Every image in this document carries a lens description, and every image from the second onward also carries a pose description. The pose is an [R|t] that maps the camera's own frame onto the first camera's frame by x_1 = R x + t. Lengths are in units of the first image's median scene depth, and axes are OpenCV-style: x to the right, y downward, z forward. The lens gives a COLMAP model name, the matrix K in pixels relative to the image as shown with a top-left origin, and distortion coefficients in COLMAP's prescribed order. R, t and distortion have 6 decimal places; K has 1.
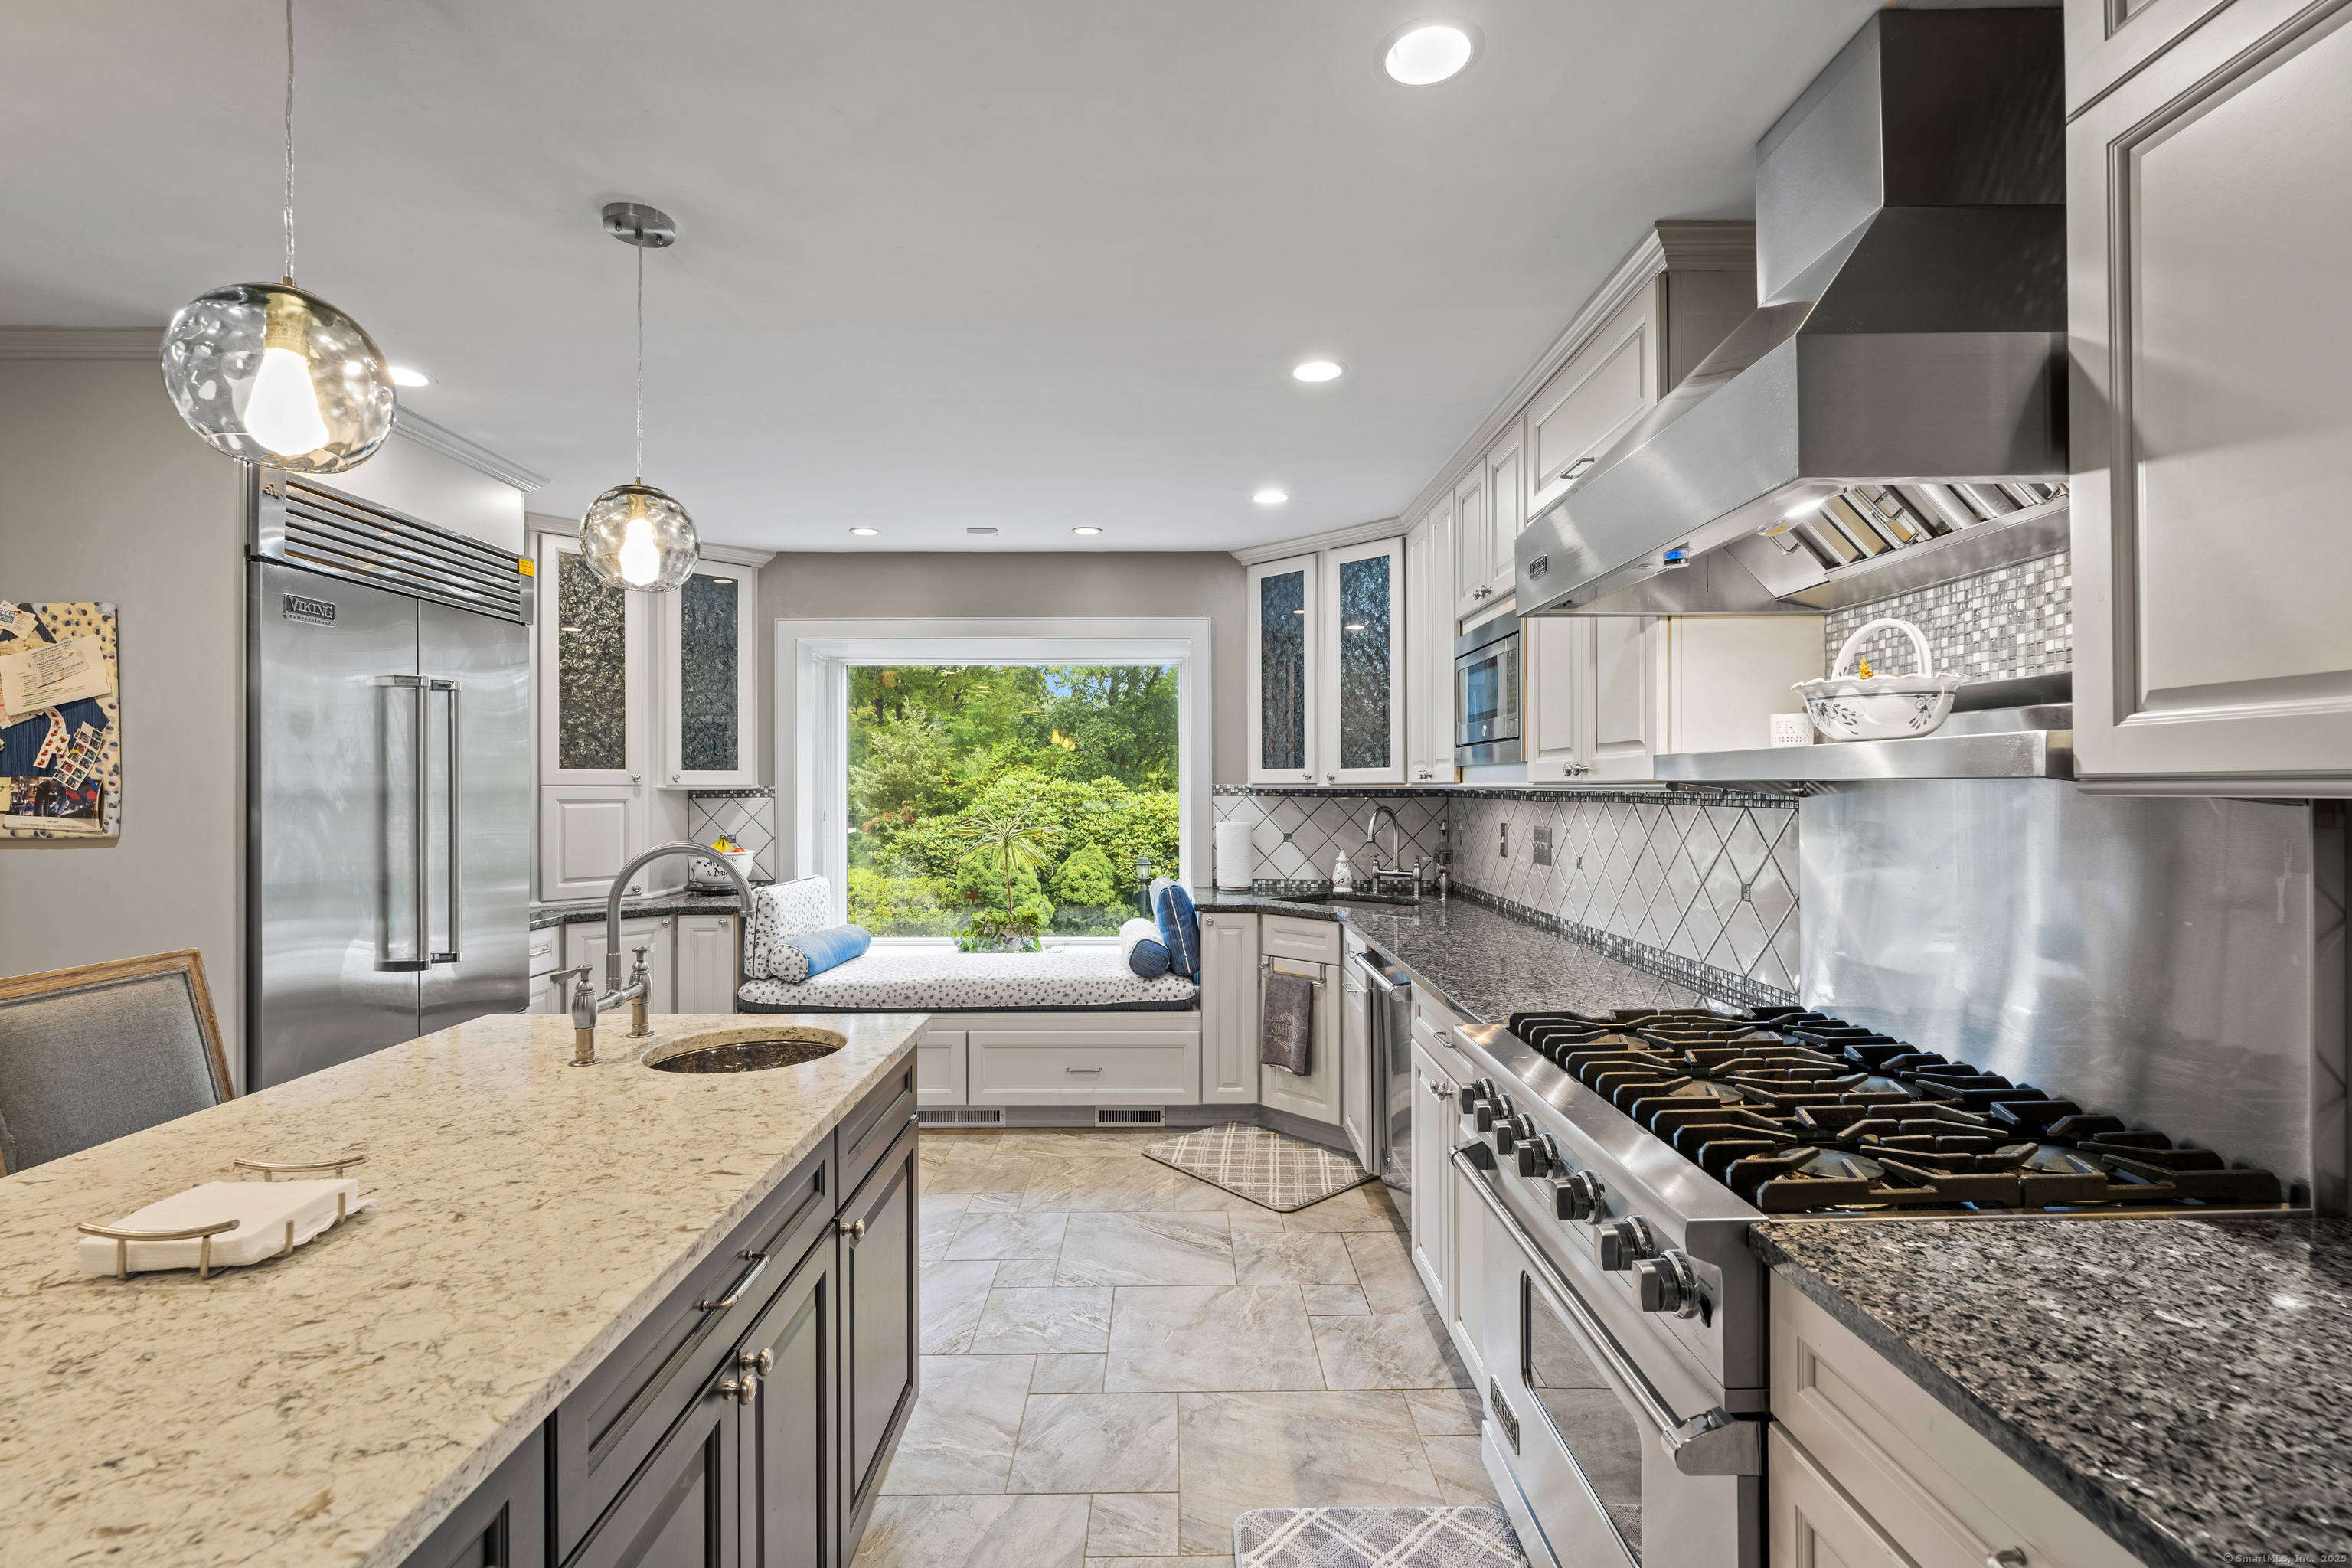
lens RADIAL K [[1074.4, 0, 1176.0], [0, 1074.4, 784.0], [0, 0, 1]] dist [-0.012699, 0.000056]
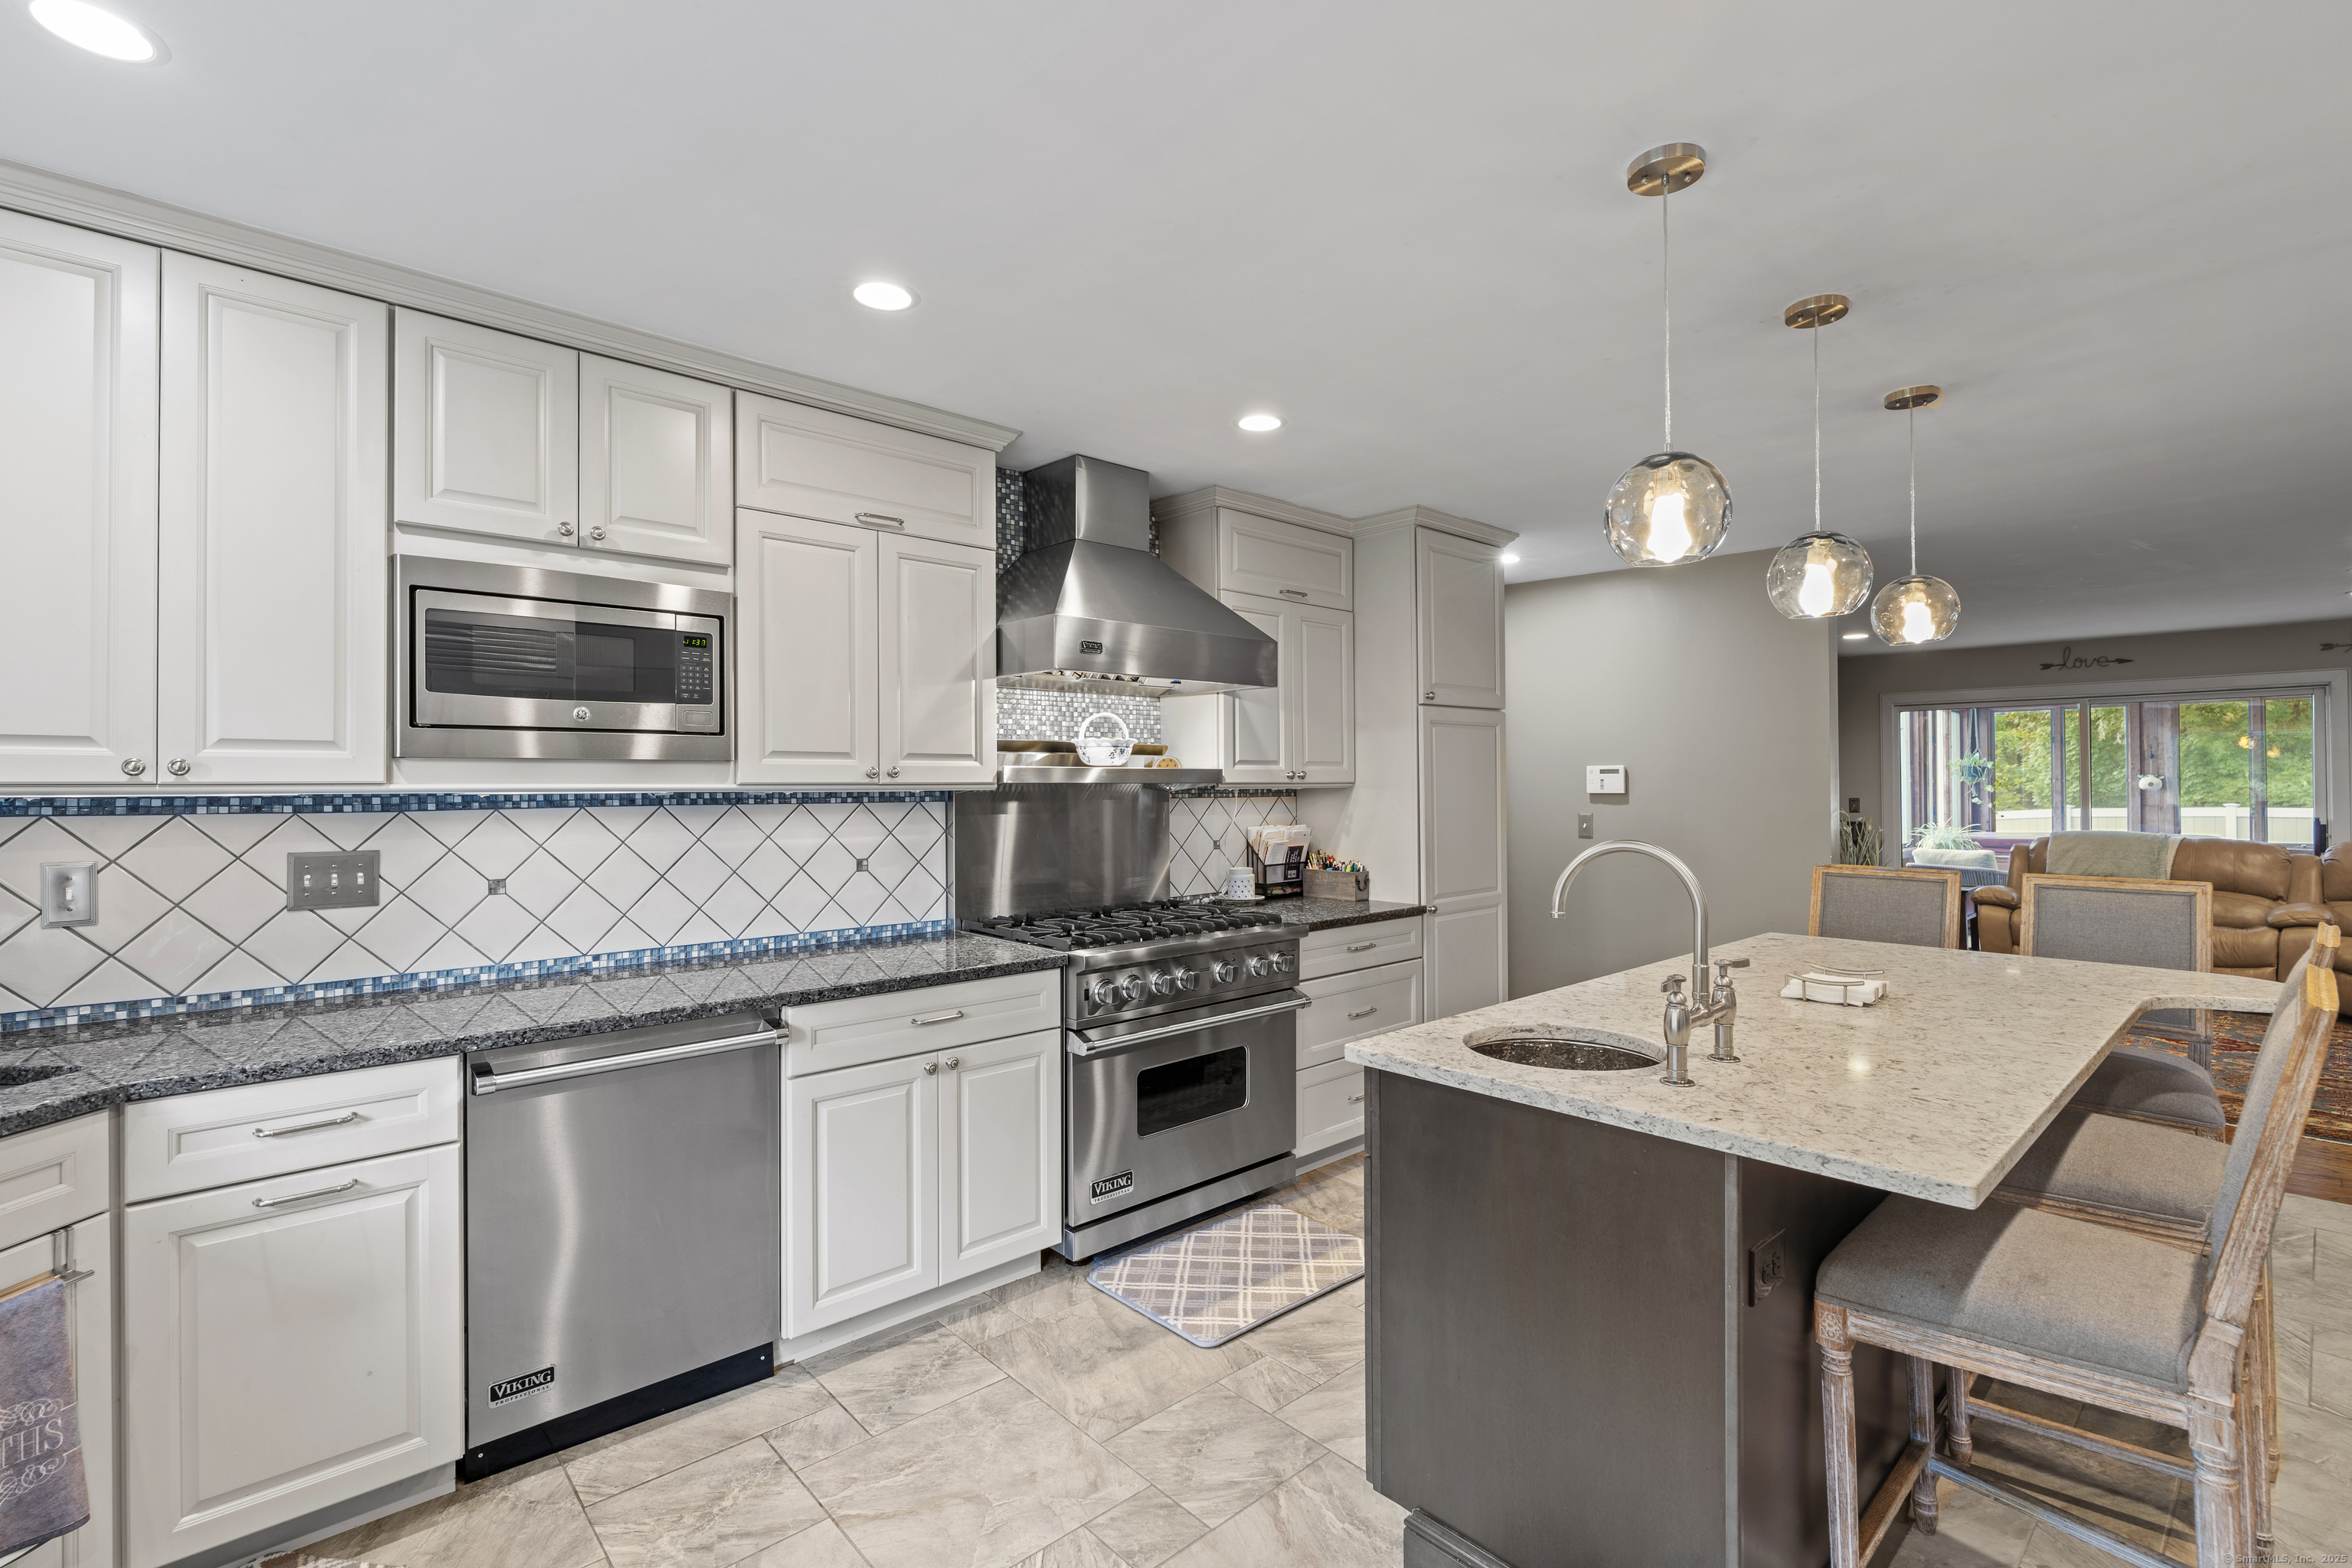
lens RADIAL K [[1074.4, 0, 1176.0], [0, 1074.4, 784.0], [0, 0, 1]] dist [-0.012699, 0.000056]
pose [[-0.675139, 0.008483, 0.737642, -0.834900], [0.008380, 0.999958, -0.003830, 0.008149], [-0.737643, 0.003596, -0.675181, 1.806327]]
